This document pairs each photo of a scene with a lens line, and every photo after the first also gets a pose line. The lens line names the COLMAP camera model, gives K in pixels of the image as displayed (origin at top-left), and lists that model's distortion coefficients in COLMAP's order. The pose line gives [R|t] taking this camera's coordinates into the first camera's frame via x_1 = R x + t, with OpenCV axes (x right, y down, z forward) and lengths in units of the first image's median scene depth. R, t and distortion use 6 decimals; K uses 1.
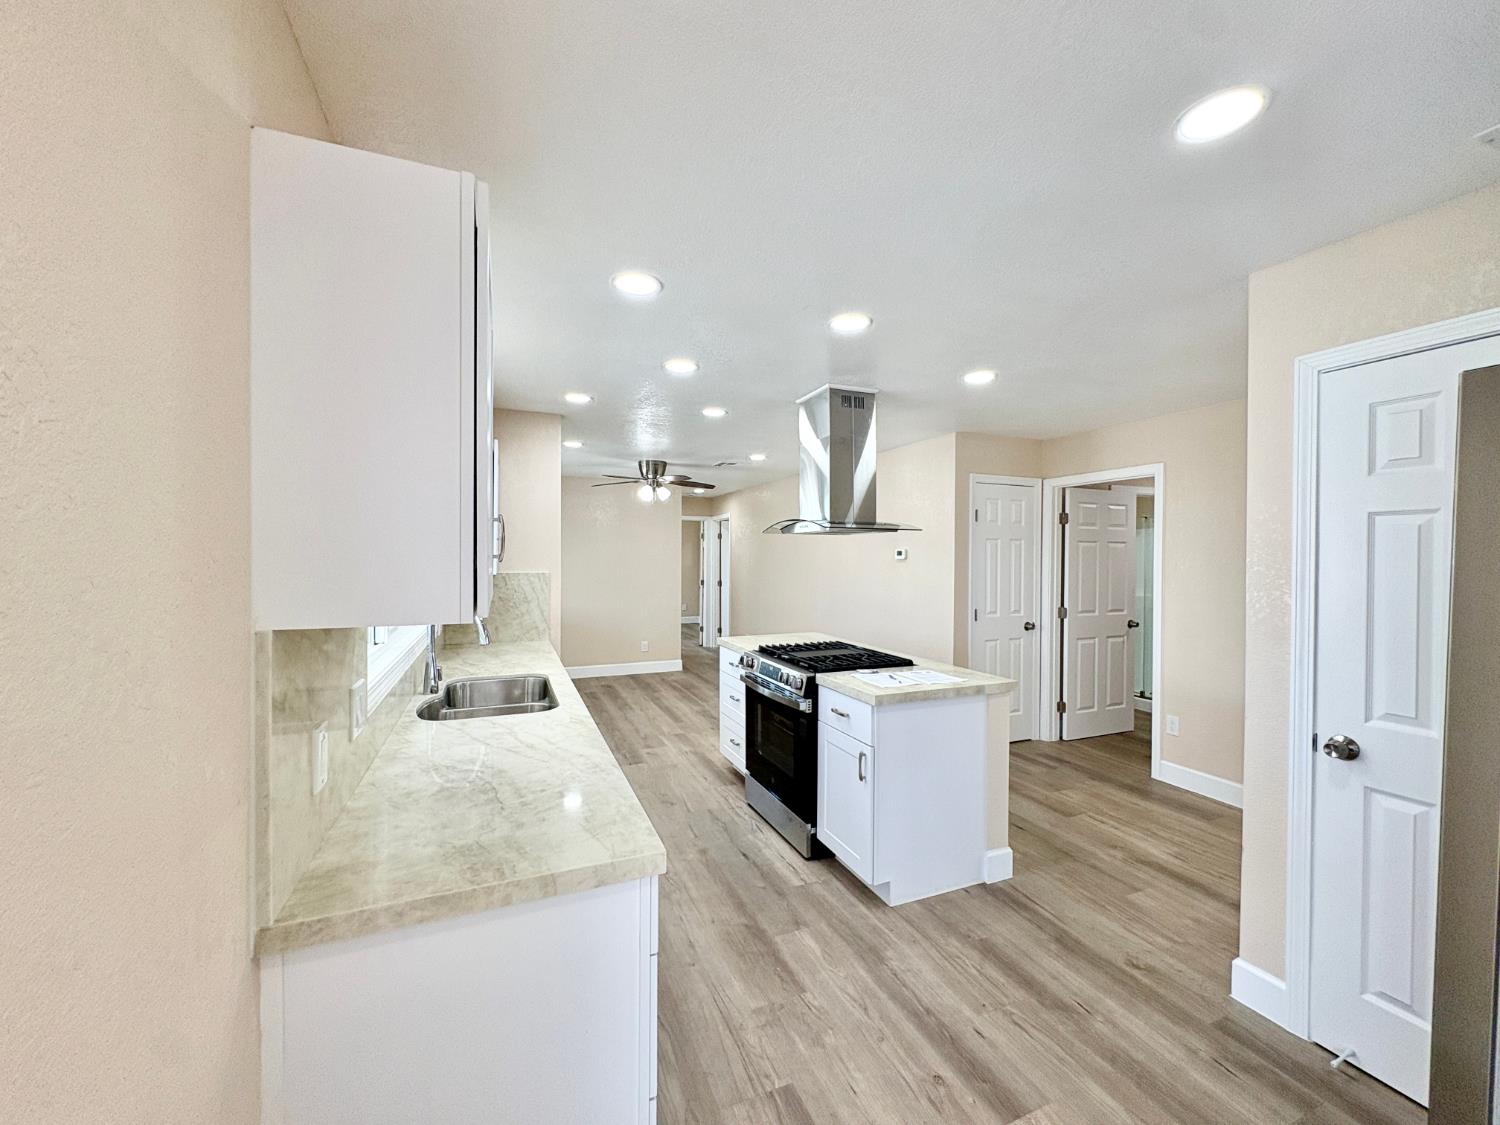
lens RADIAL K [[597.0, 0, 749.3], [0, 597.0, 562.6], [0, 0, 1]] dist [0.001211, -0.000411]
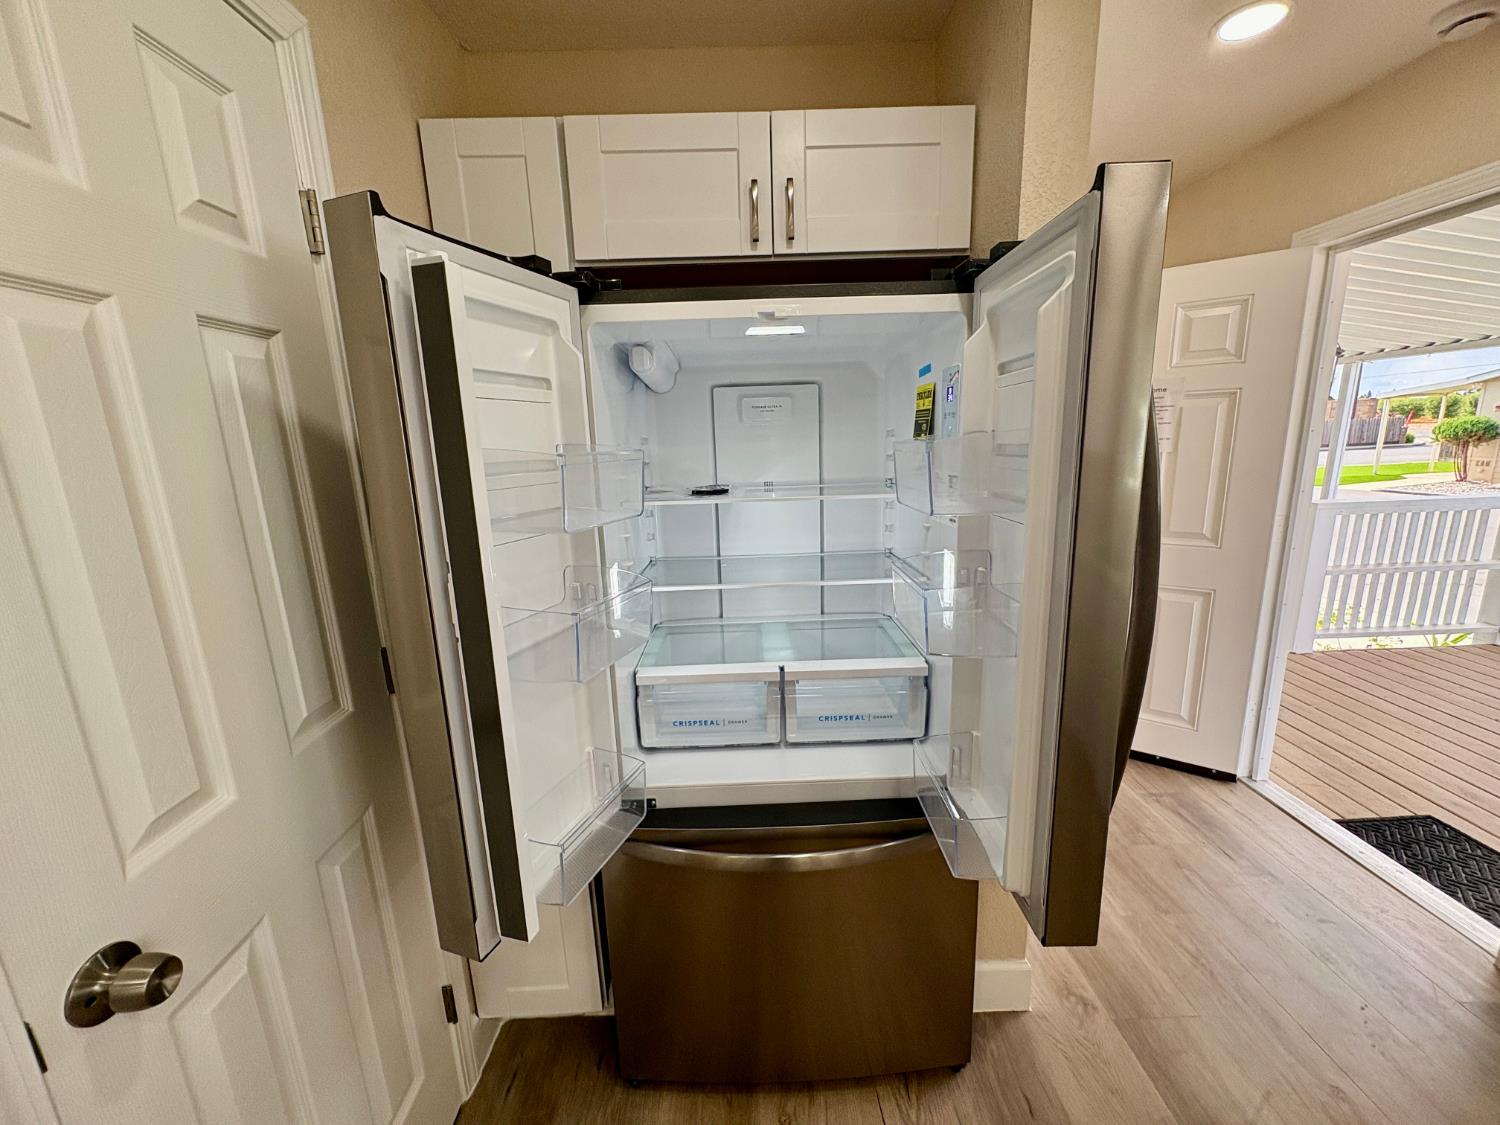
lens RADIAL K [[597.0, 0, 749.3], [0, 597.0, 562.6], [0, 0, 1]] dist [0.001211, -0.000411]
pose [[-0.930007, -0.053328, 0.363651, 0.330693], [0.032804, 0.973425, 0.226644, 0.004600], [-0.366074, 0.222710, -0.903543, 0.689190]]
